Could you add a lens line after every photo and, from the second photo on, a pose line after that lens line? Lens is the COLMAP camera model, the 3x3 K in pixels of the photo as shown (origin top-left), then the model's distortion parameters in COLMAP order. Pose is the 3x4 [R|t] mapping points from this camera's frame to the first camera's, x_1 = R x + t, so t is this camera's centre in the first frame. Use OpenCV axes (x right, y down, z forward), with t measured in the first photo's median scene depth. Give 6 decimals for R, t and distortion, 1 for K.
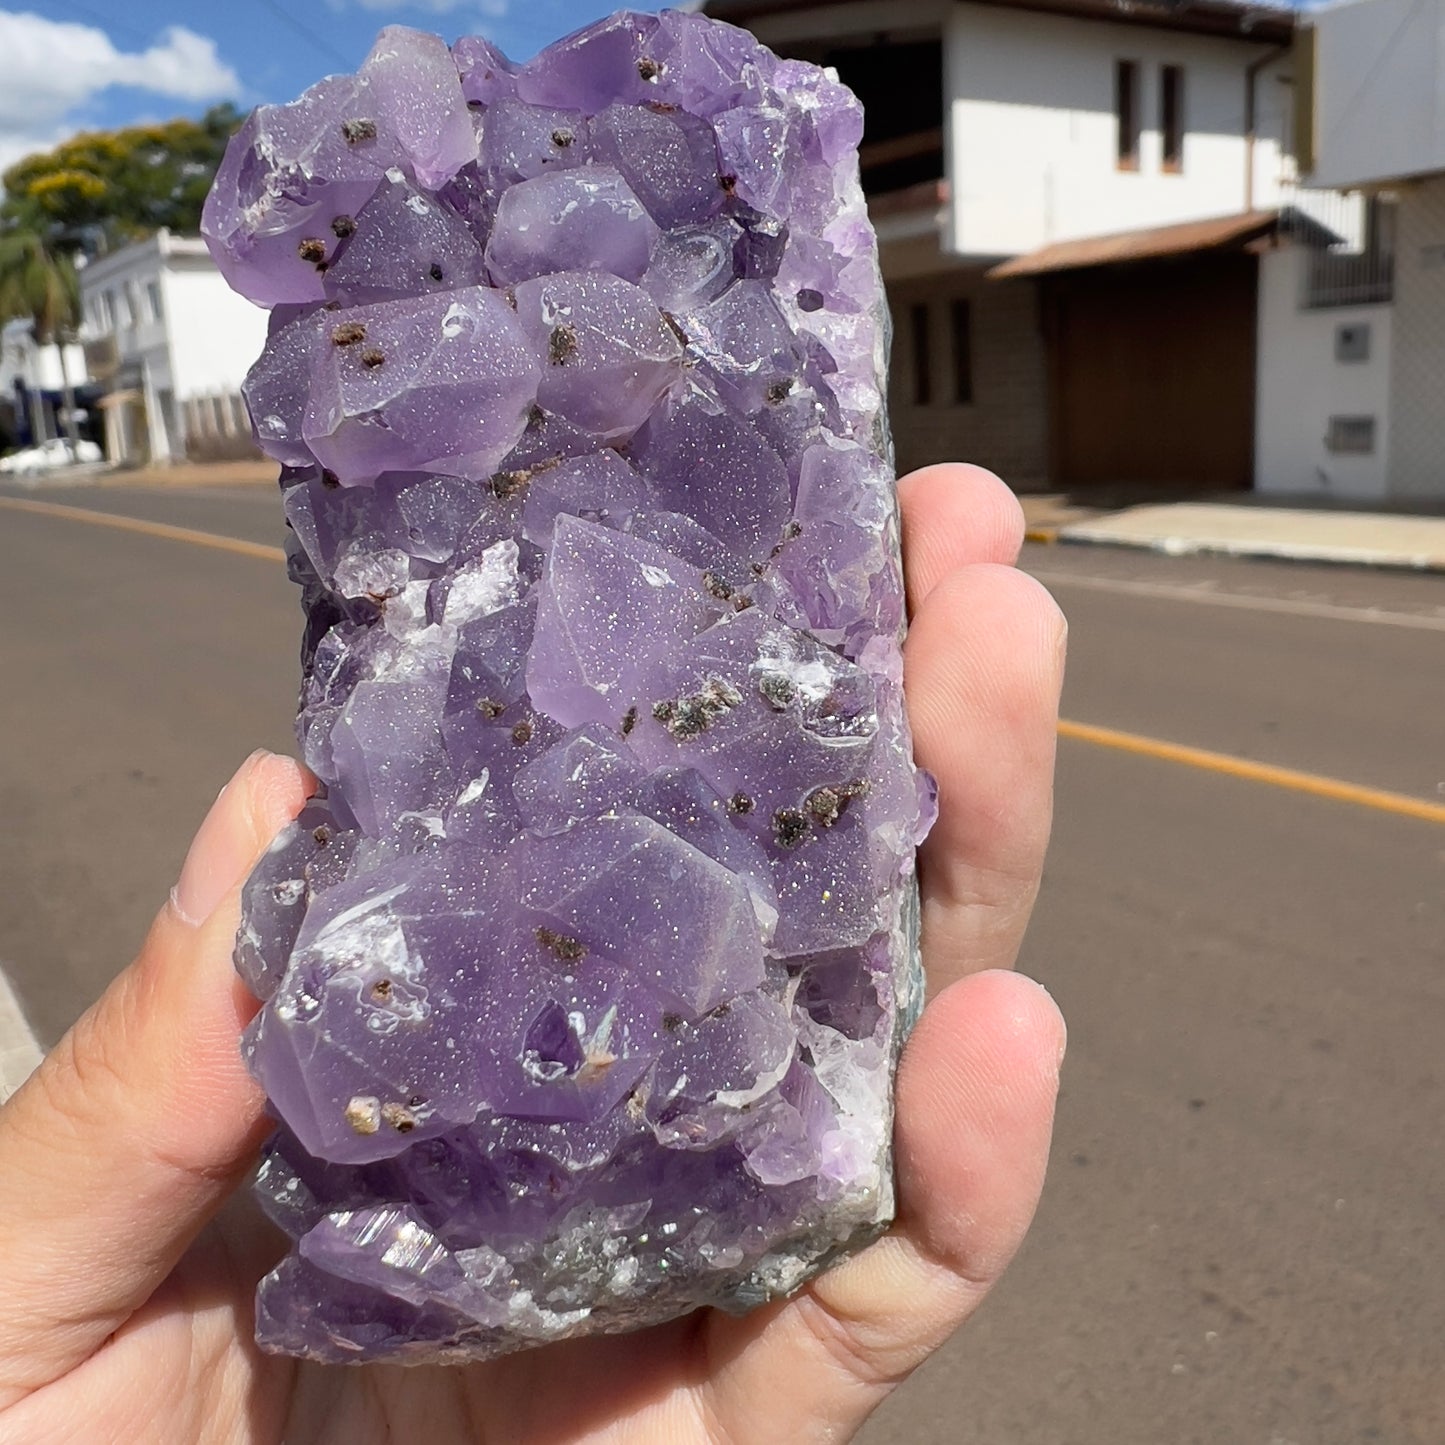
lens RADIAL K [[1497.4, 0, 715.7], [0, 1497.4, 728.0], [0, 0, 1]] dist [0.013937, -0.046612]
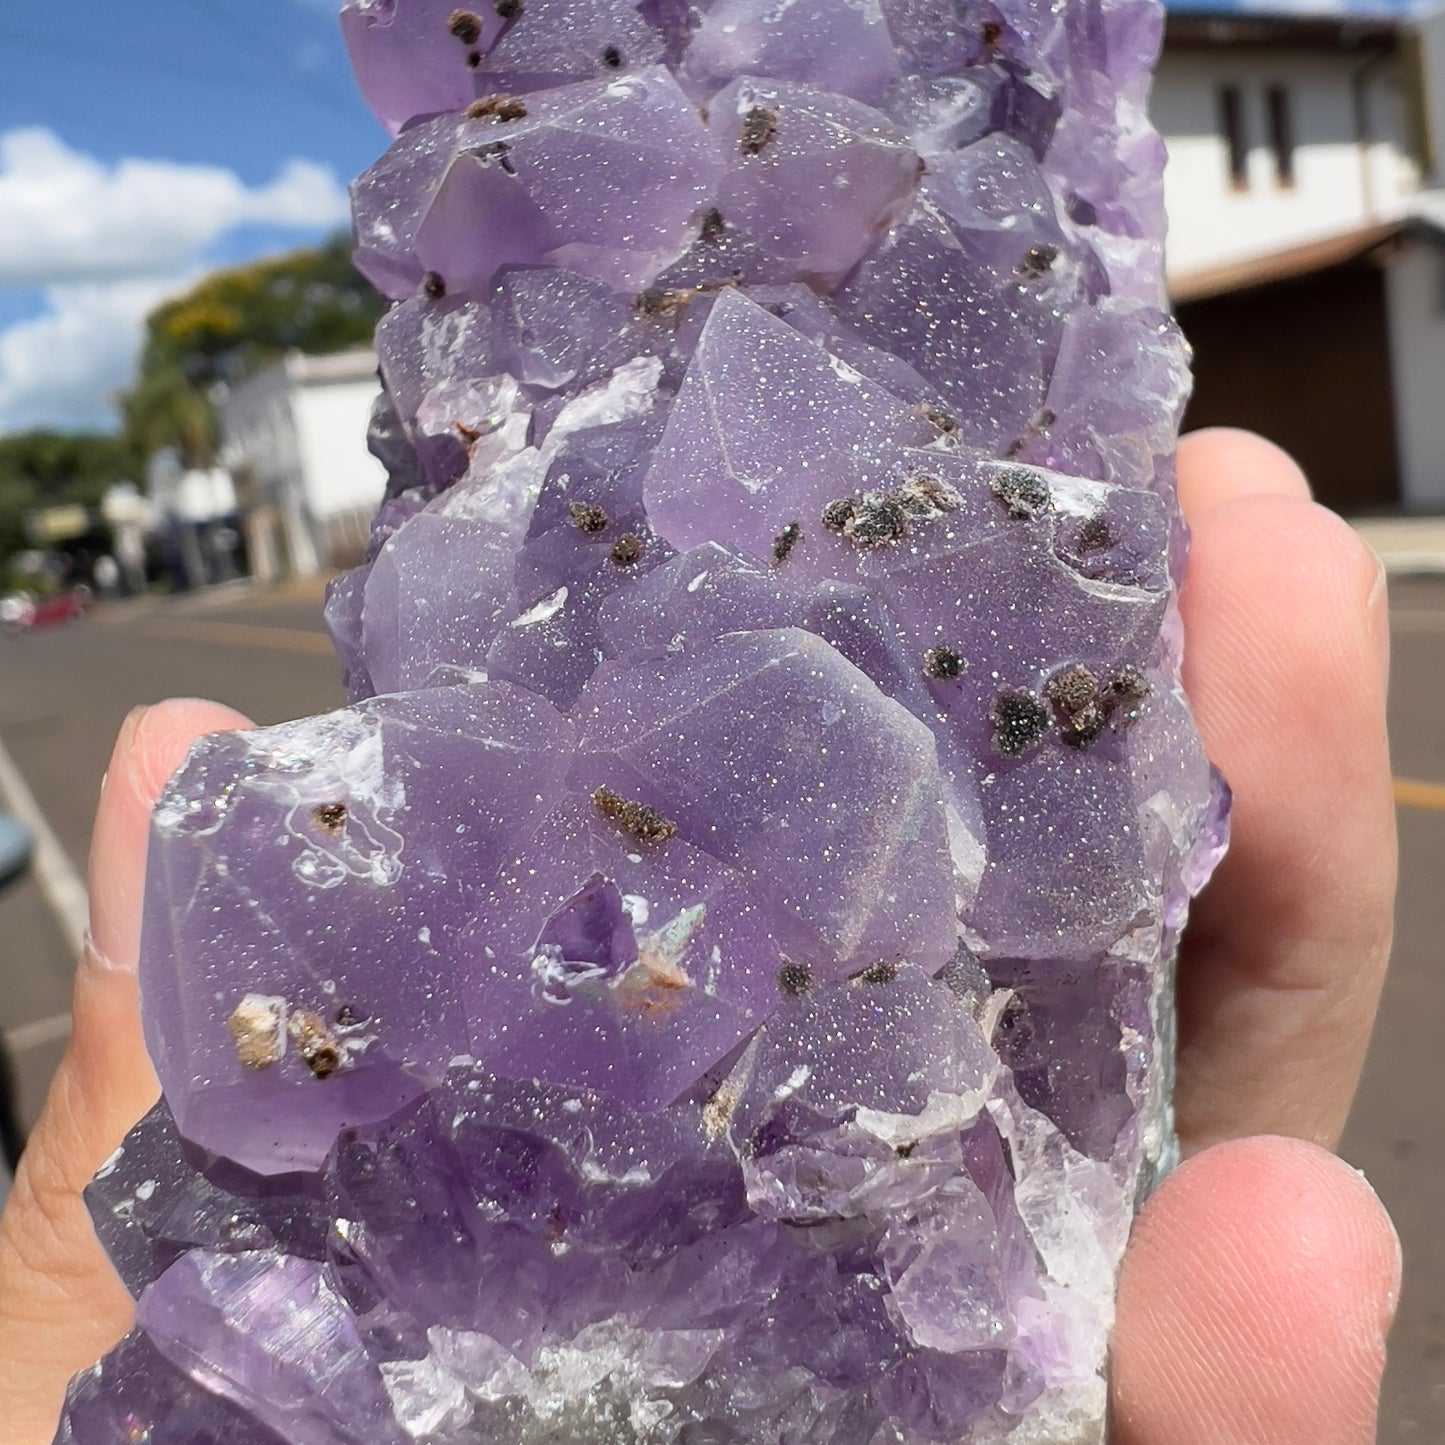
lens RADIAL K [[1497.4, 0, 715.7], [0, 1497.4, 728.0], [0, 0, 1]] dist [0.013937, -0.046612]
pose [[0.985858, 0.103507, -0.131795, 0.007003], [-0.135624, 0.954755, -0.264668, 0.235795], [0.098437, 0.278800, 0.955291, 0.358096]]
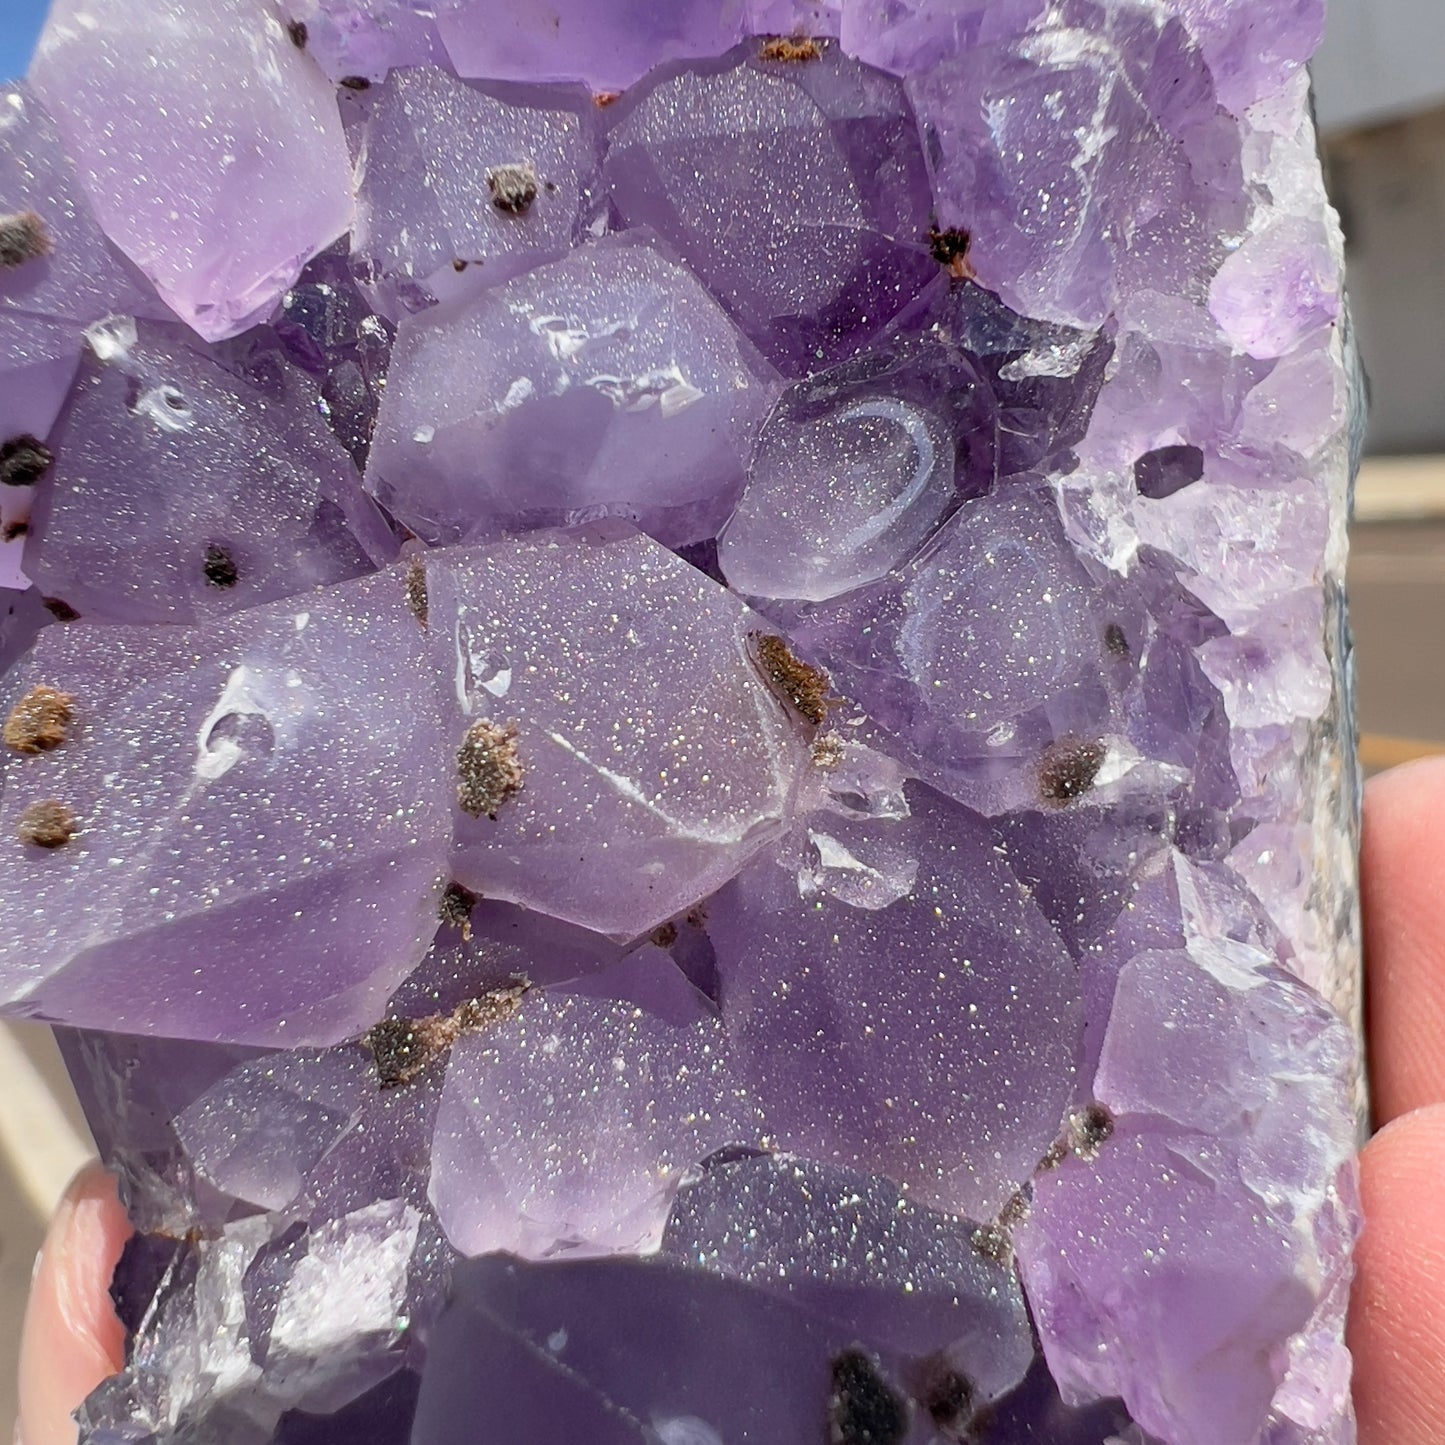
lens RADIAL K [[1497.4, 0, 715.7], [0, 1497.4, 728.0], [0, 0, 1]] dist [0.013937, -0.046612]
pose [[0.965929, 0.031926, -0.256832, 0.058323], [0.016417, 0.982805, 0.183914, -0.339410], [0.258287, -0.181864, 0.948796, 0.637078]]
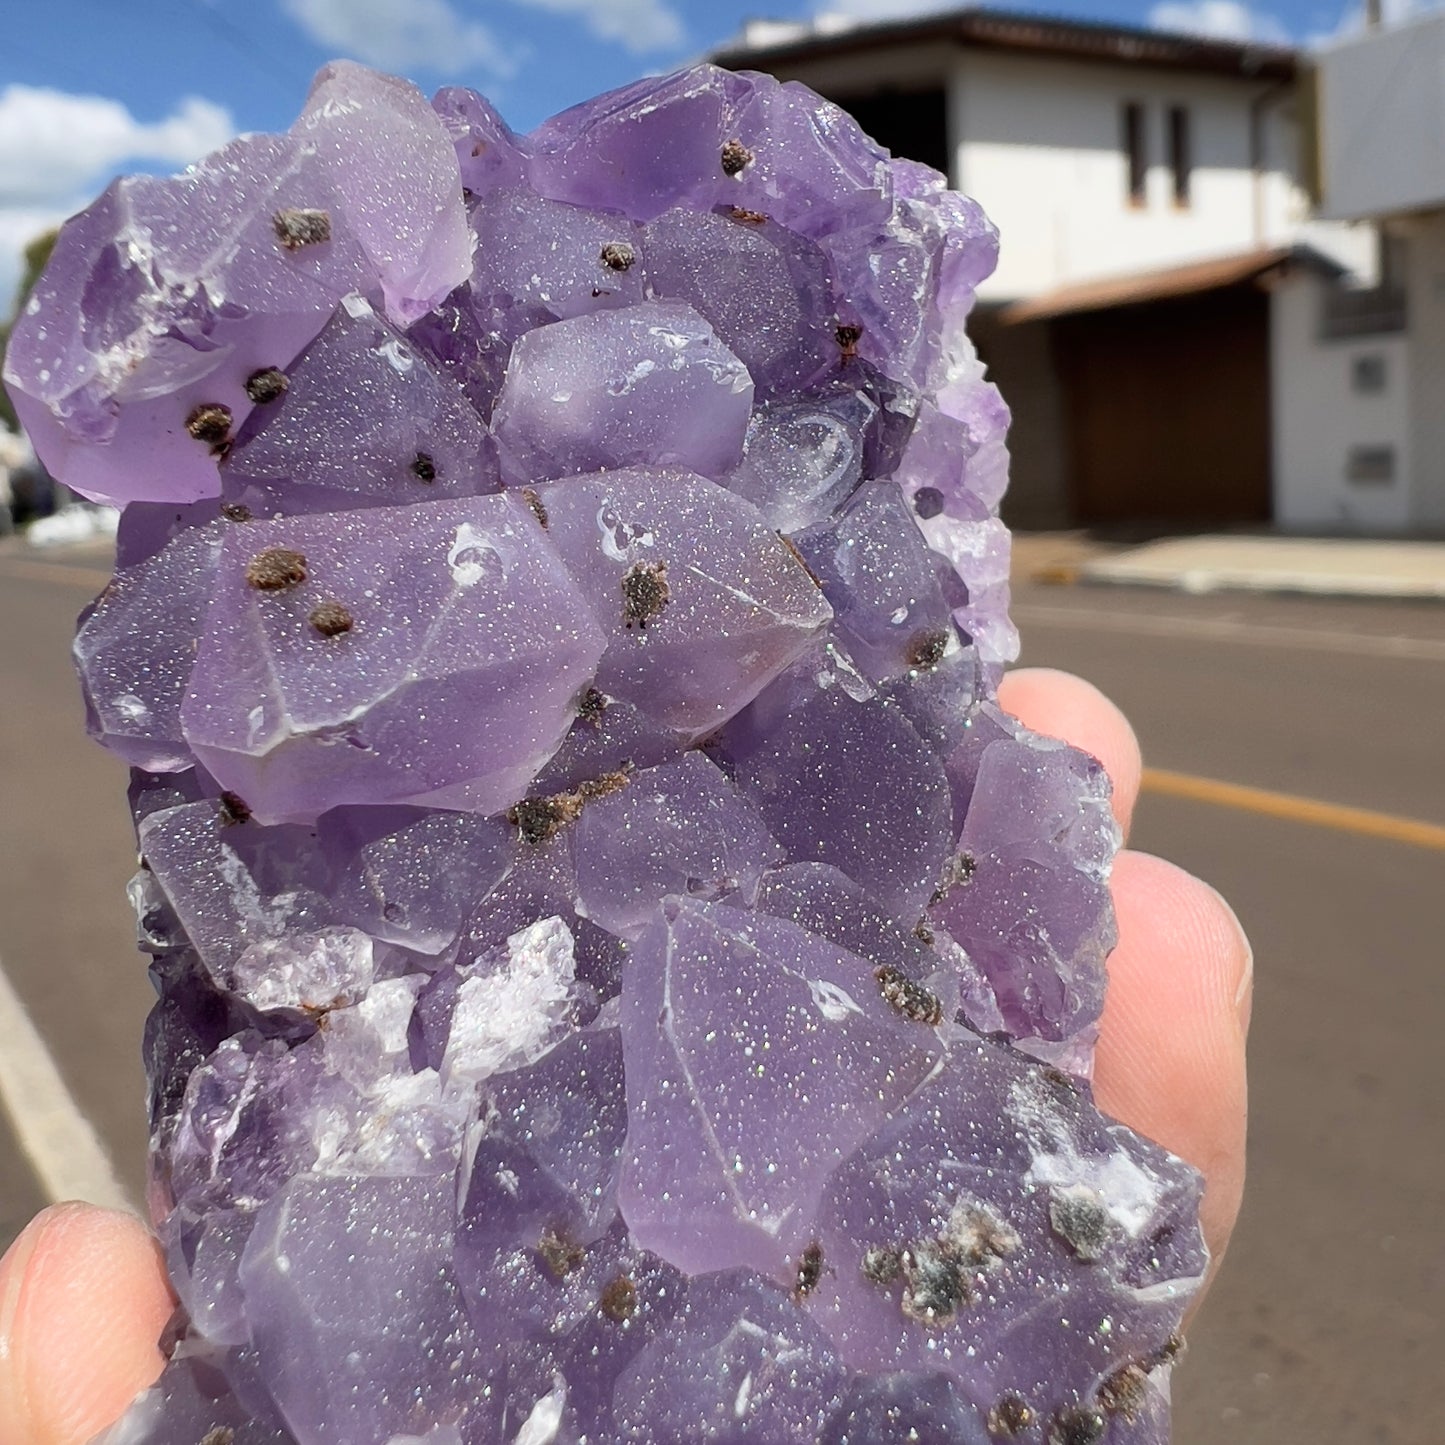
lens RADIAL K [[1497.4, 0, 715.7], [0, 1497.4, 728.0], [0, 0, 1]] dist [0.013937, -0.046612]
pose [[0.983004, 0.001152, 0.183581, -0.184638], [0.008514, 0.998618, -0.051853, -0.169987], [-0.183387, 0.052535, 0.981636, 0.400662]]
